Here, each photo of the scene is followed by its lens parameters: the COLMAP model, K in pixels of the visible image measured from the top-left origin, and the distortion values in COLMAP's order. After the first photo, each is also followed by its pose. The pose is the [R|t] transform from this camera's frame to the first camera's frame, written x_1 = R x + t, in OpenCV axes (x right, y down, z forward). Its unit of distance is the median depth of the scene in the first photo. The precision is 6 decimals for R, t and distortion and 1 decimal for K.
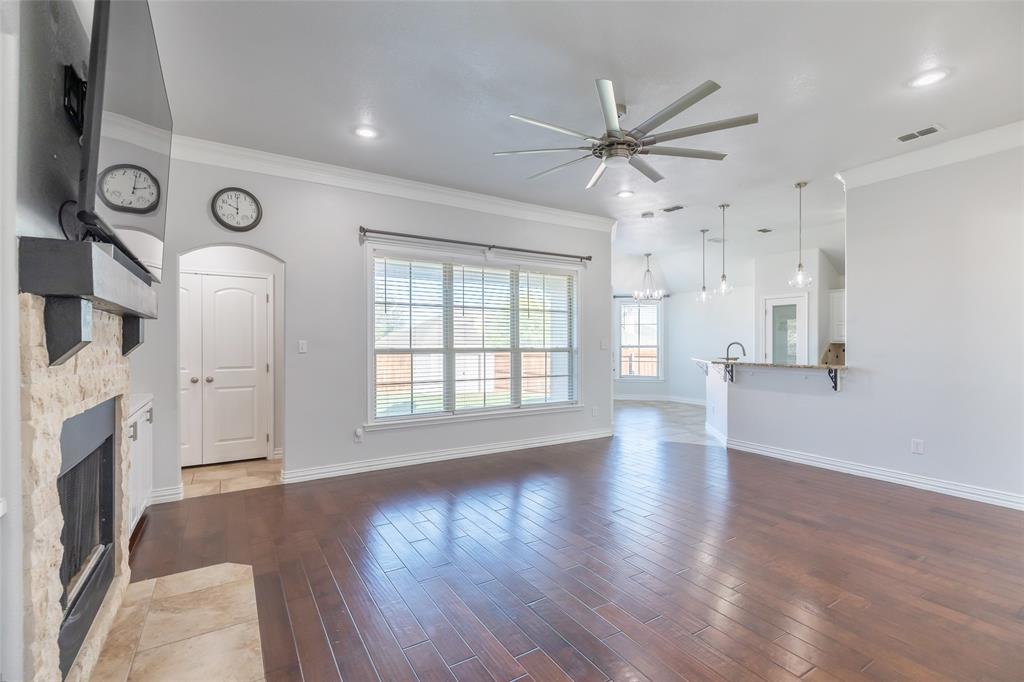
lens RADIAL K [[462.5, 0, 517.5], [0, 462.5, 339.4], [0, 0, 1]] dist [0.001116, 0.000497]
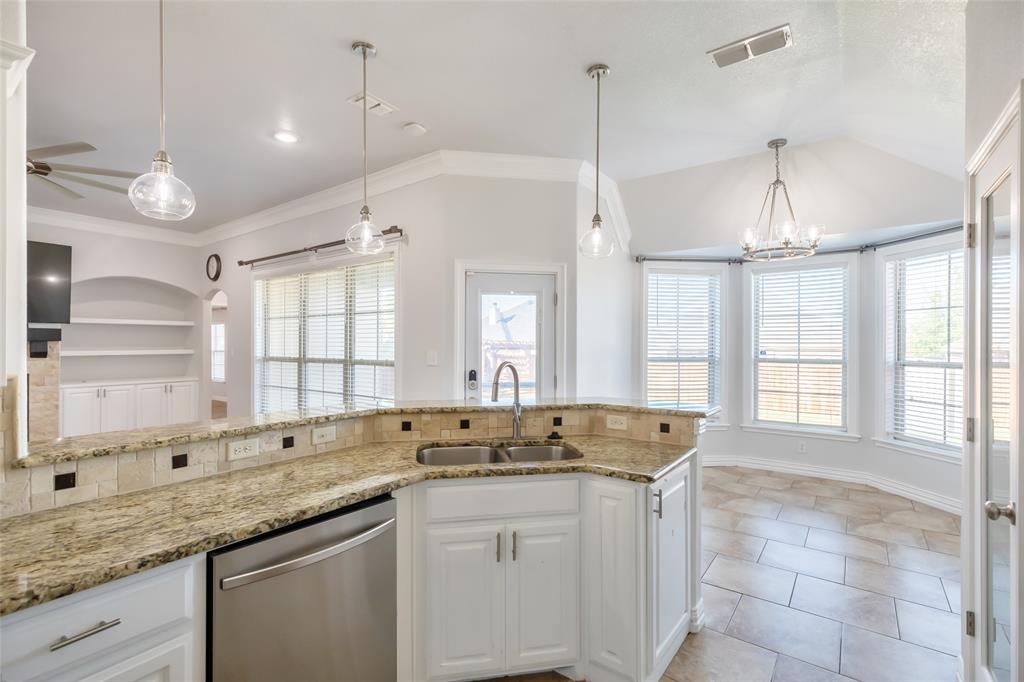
lens RADIAL K [[462.5, 0, 511.7], [0, 462.5, 343.0], [0, 0, 1]] dist [0.001116, 0.000497]
pose [[0.368283, -0.005328, -0.929698, 0.894011], [0.004106, 0.999983, -0.004104, -0.006213], [0.929705, -0.002306, 0.368299, 0.965711]]
